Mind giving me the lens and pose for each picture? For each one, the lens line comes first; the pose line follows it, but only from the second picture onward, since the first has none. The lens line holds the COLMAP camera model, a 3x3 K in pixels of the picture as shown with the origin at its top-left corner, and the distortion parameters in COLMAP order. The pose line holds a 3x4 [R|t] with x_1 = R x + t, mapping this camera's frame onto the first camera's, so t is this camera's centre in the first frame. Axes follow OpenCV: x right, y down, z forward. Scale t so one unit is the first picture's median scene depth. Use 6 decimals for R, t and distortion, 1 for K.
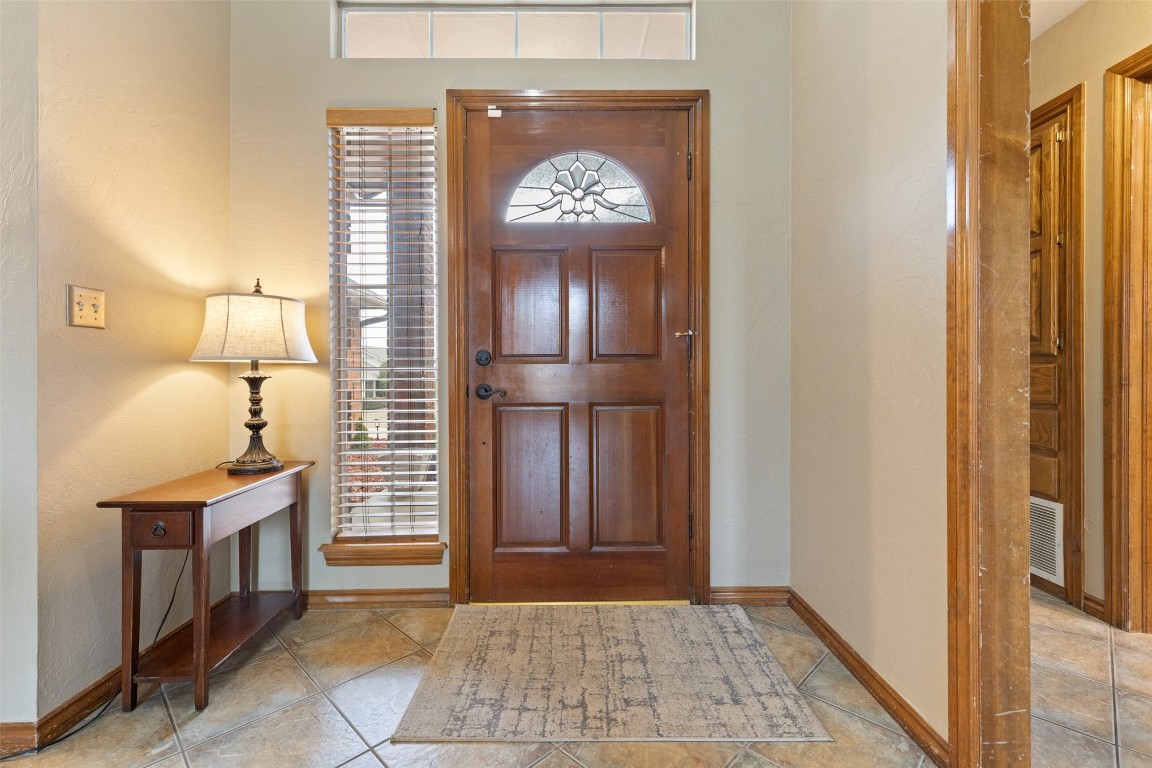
lens RADIAL K [[519.4, 0, 562.4], [0, 519.4, 369.3], [0, 0, 1]] dist [0.004558, -0.001071]
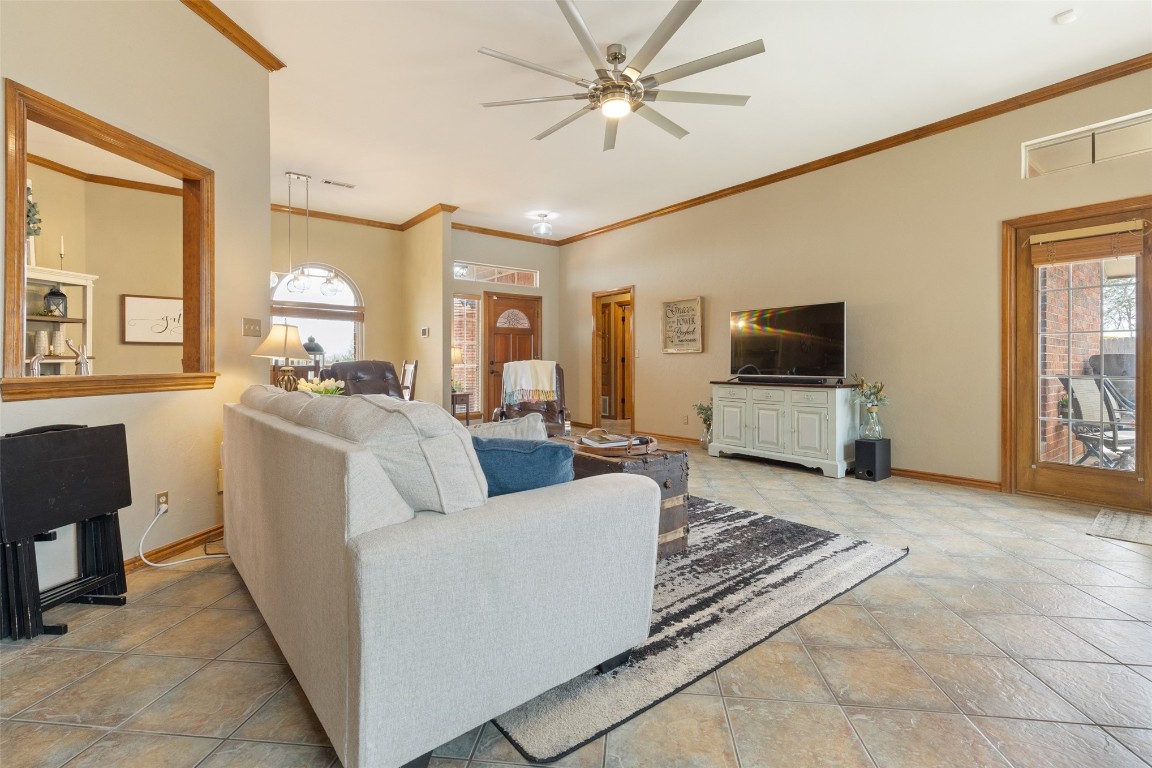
lens RADIAL K [[519.4, 0, 578.8], [0, 519.4, 363.1], [0, 0, 1]] dist [0.004558, -0.001071]
pose [[0.783001, 0.002658, 0.622015, -2.010726], [-0.002124, 0.999996, -0.001600, -0.016290], [-0.622017, -0.000069, 0.783004, -2.340840]]
